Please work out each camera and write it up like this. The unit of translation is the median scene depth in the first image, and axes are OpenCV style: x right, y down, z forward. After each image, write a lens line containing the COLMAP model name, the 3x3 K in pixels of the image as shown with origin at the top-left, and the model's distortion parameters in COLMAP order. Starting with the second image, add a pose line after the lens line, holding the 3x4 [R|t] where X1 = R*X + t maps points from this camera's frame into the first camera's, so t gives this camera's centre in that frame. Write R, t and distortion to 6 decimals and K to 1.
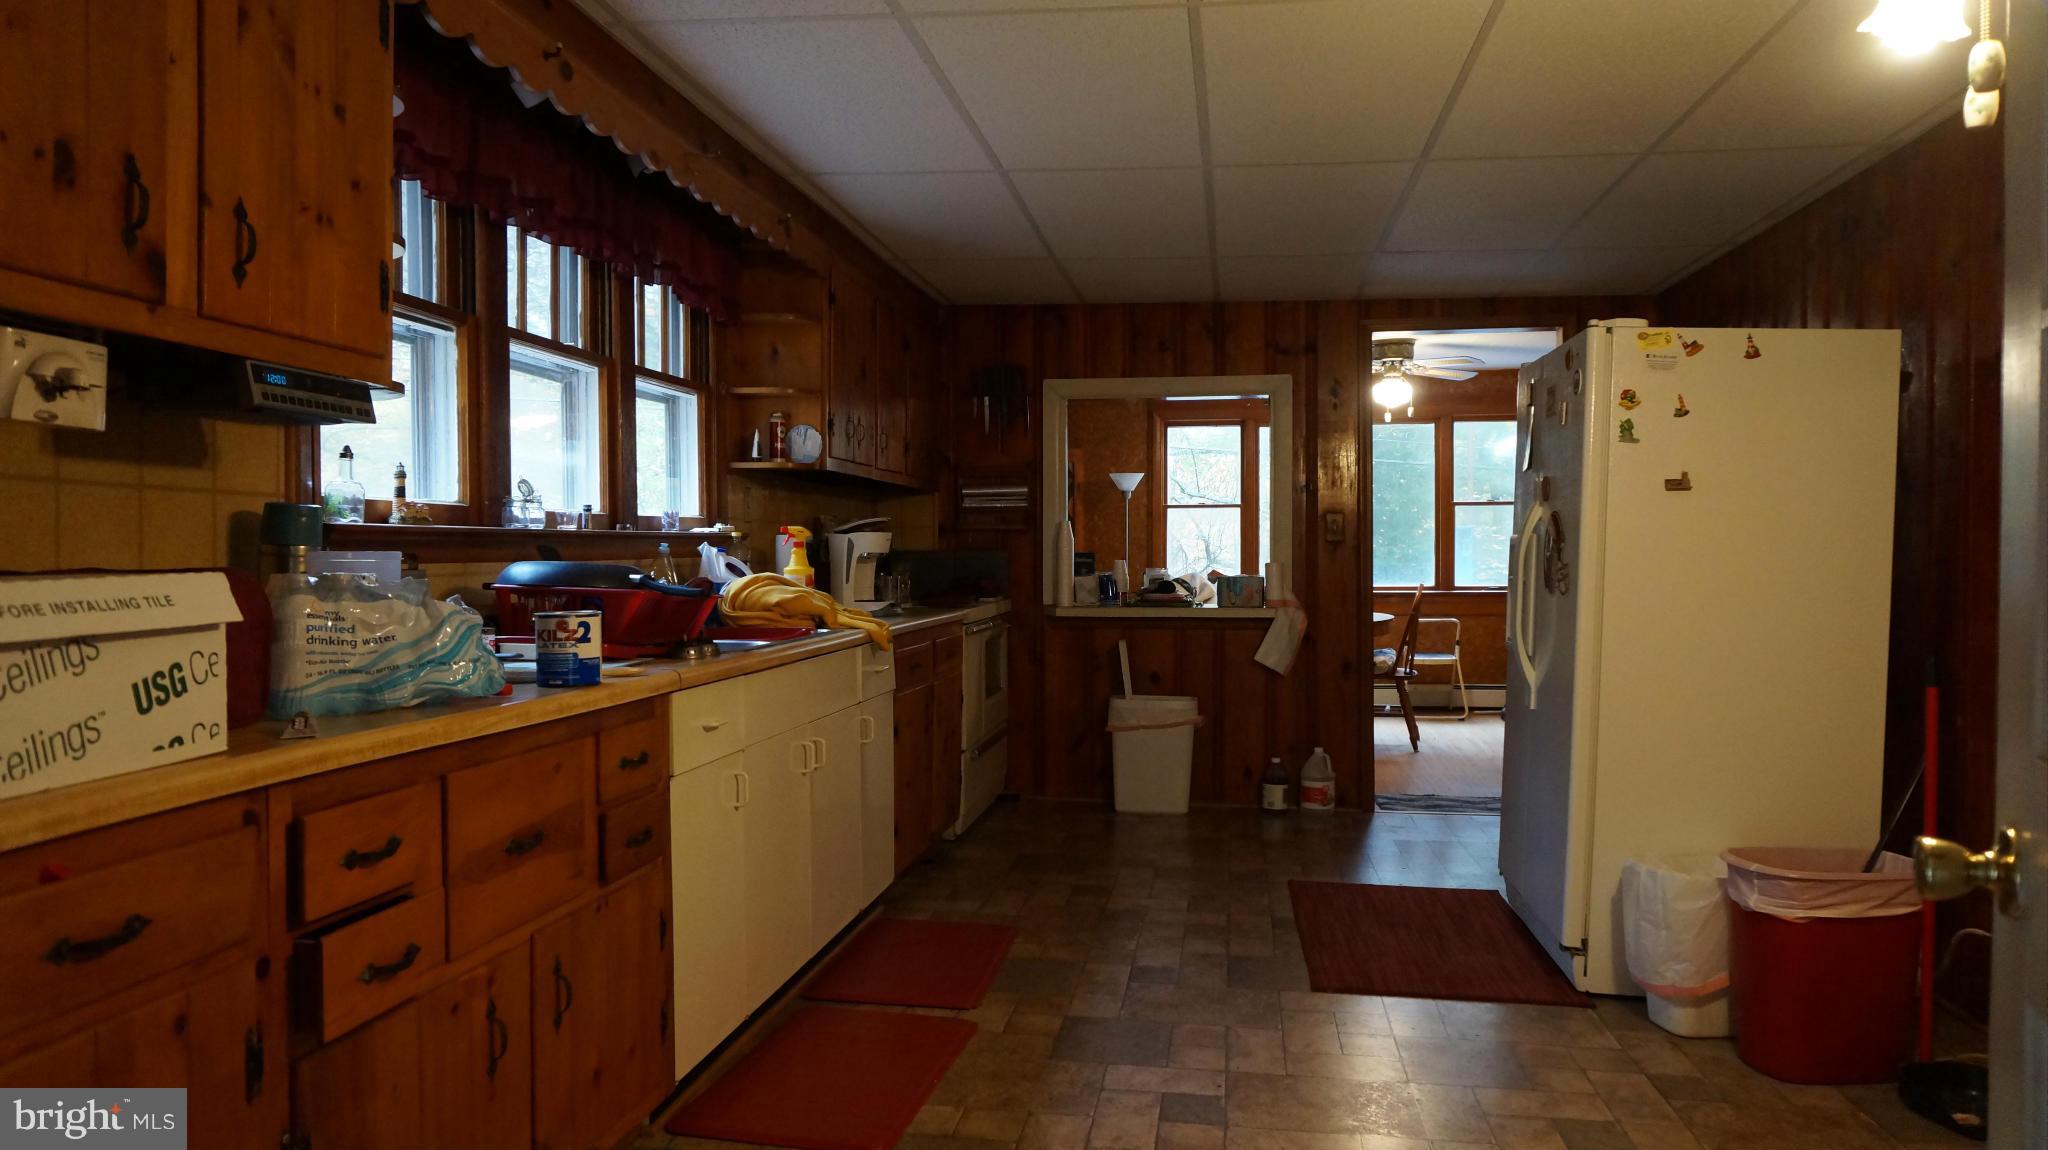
lens RADIAL K [[1345.1, 0, 1024.0], [0, 1345.1, 575.0], [0, 0, 1]] dist [-0.042575, 0.028345]
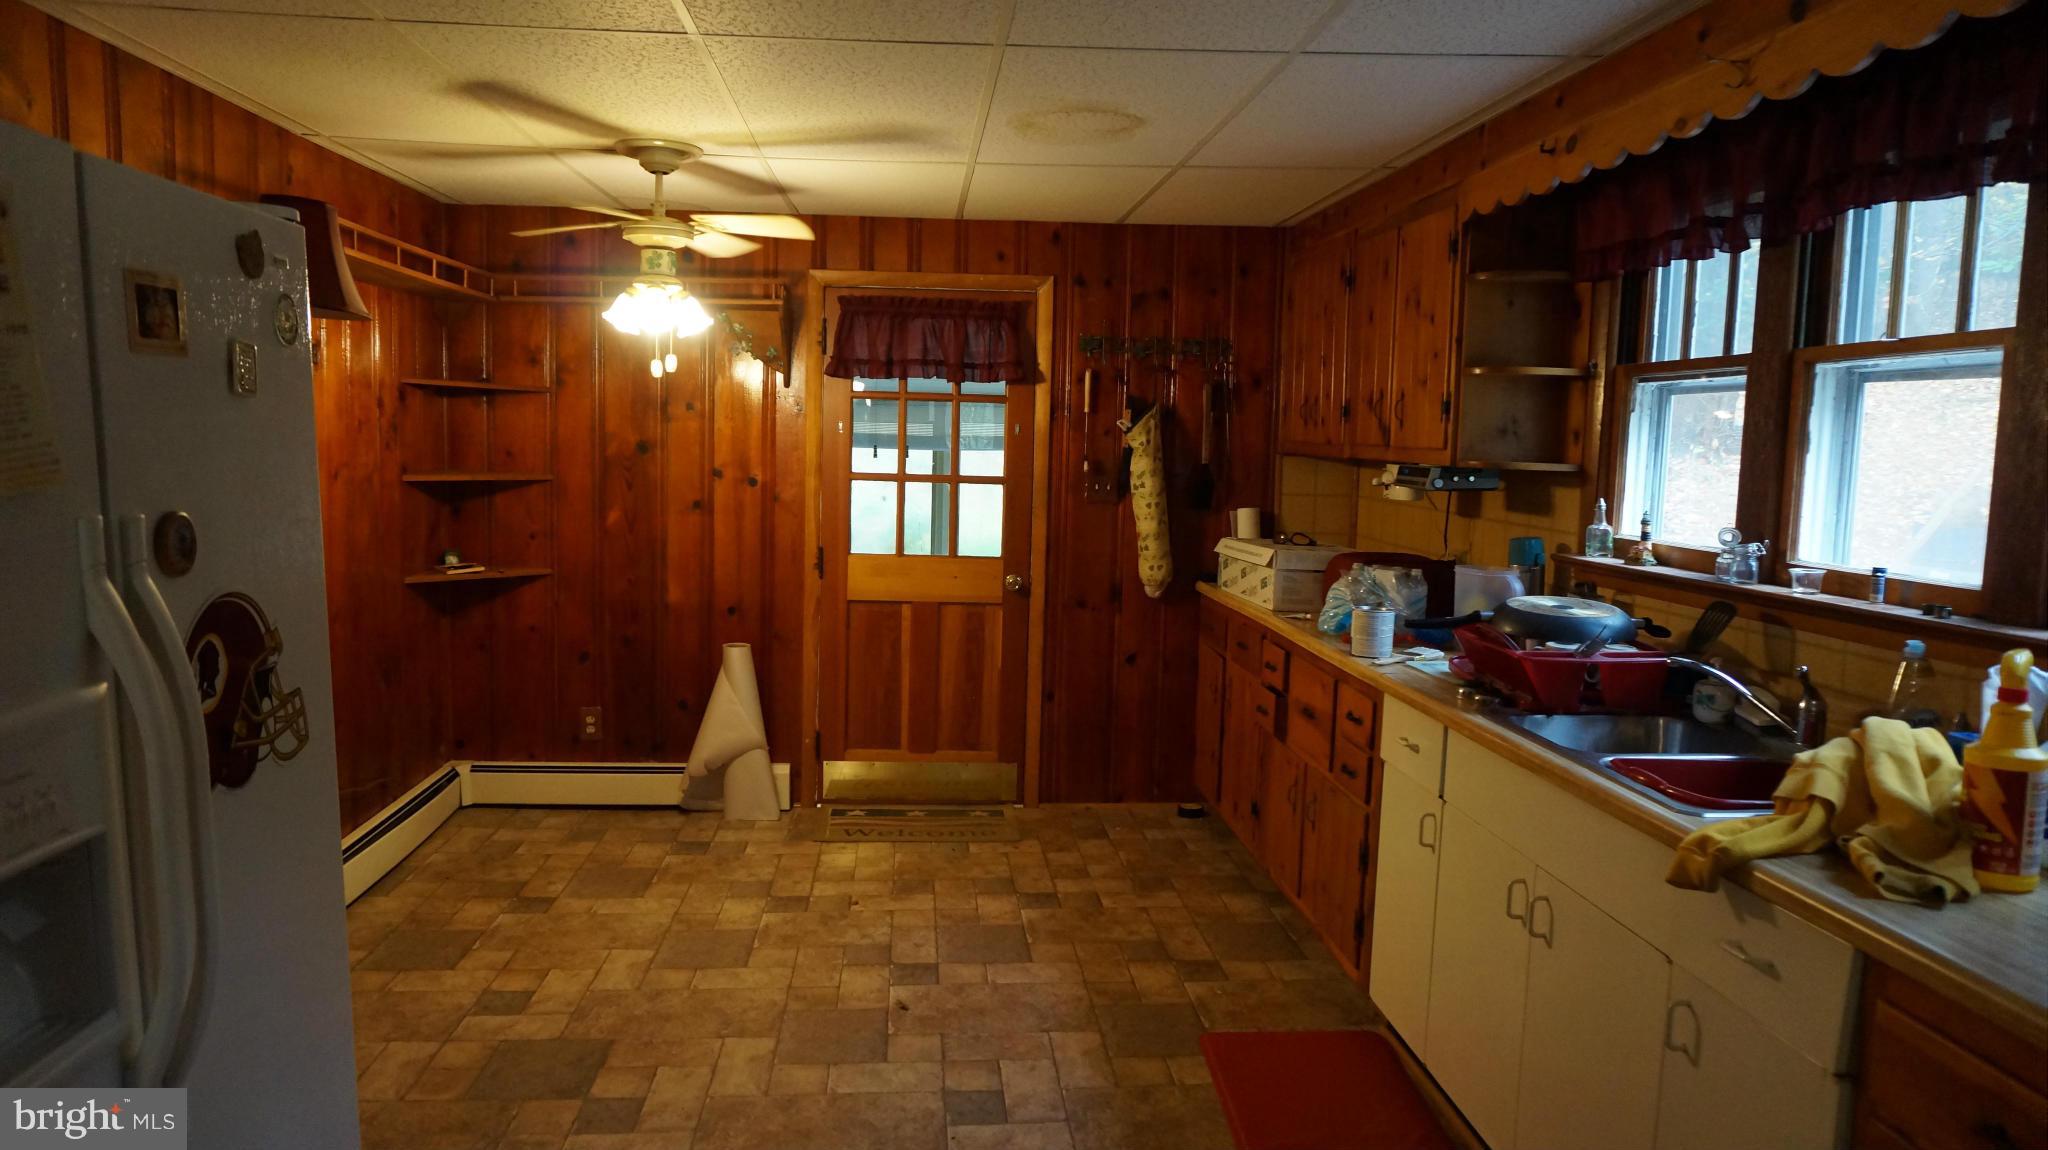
lens RADIAL K [[1345.1, 0, 1024.0], [0, 1345.1, 575.0], [0, 0, 1]] dist [-0.042575, 0.028345]
pose [[-0.970376, 0.000010, -0.241600, 0.205747], [-0.029197, 0.992666, 0.117309, -0.088354], [0.239829, 0.120888, -0.963259, 1.179118]]
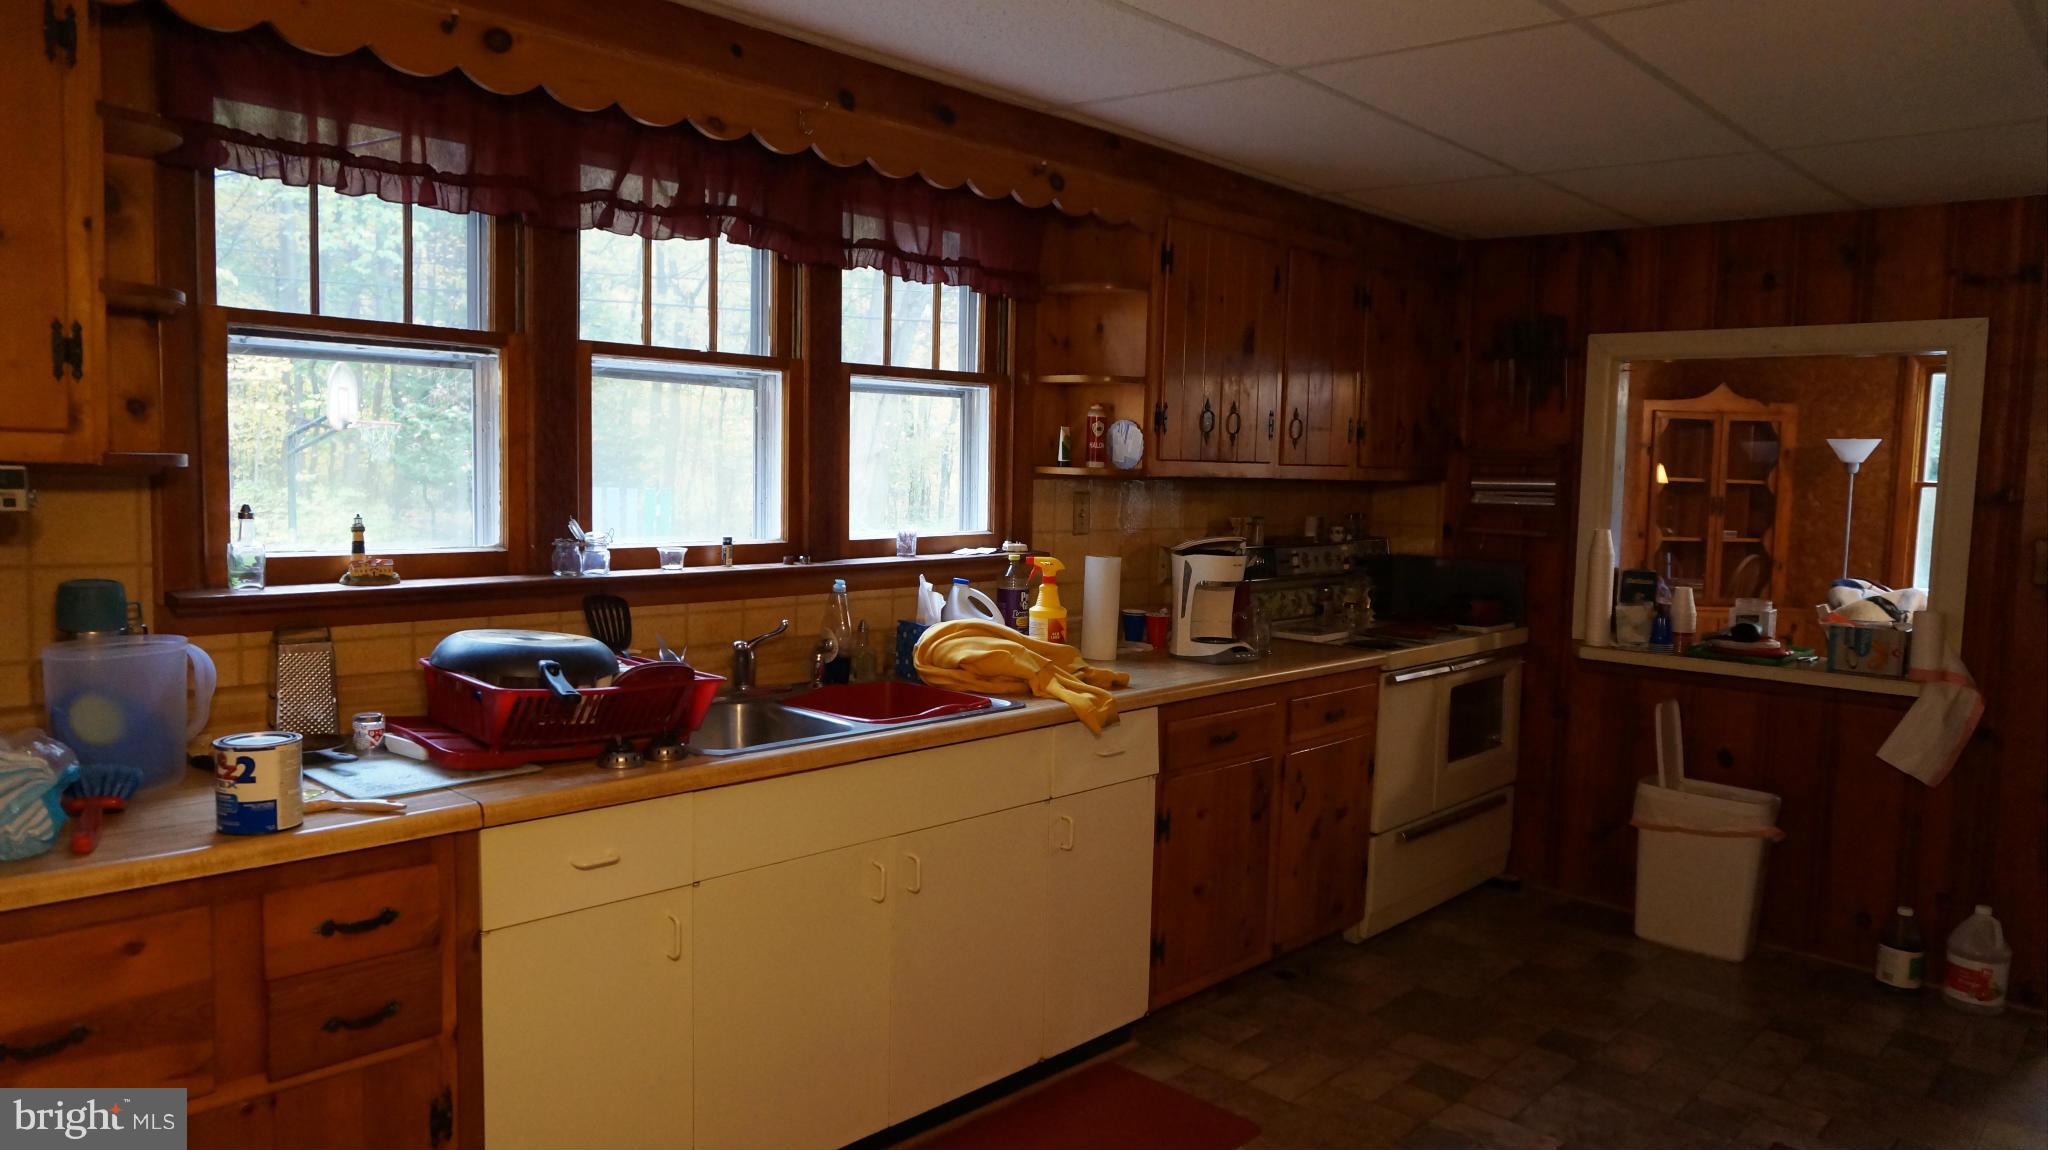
lens RADIAL K [[1345.1, 0, 1024.0], [0, 1345.1, 575.0], [0, 0, 1]] dist [-0.042575, 0.028345]
pose [[0.824835, 0.068651, -0.561191, 0.243031], [-0.037154, 0.997037, 0.067360, -0.070973], [0.564152, -0.034711, 0.824941, 0.298215]]
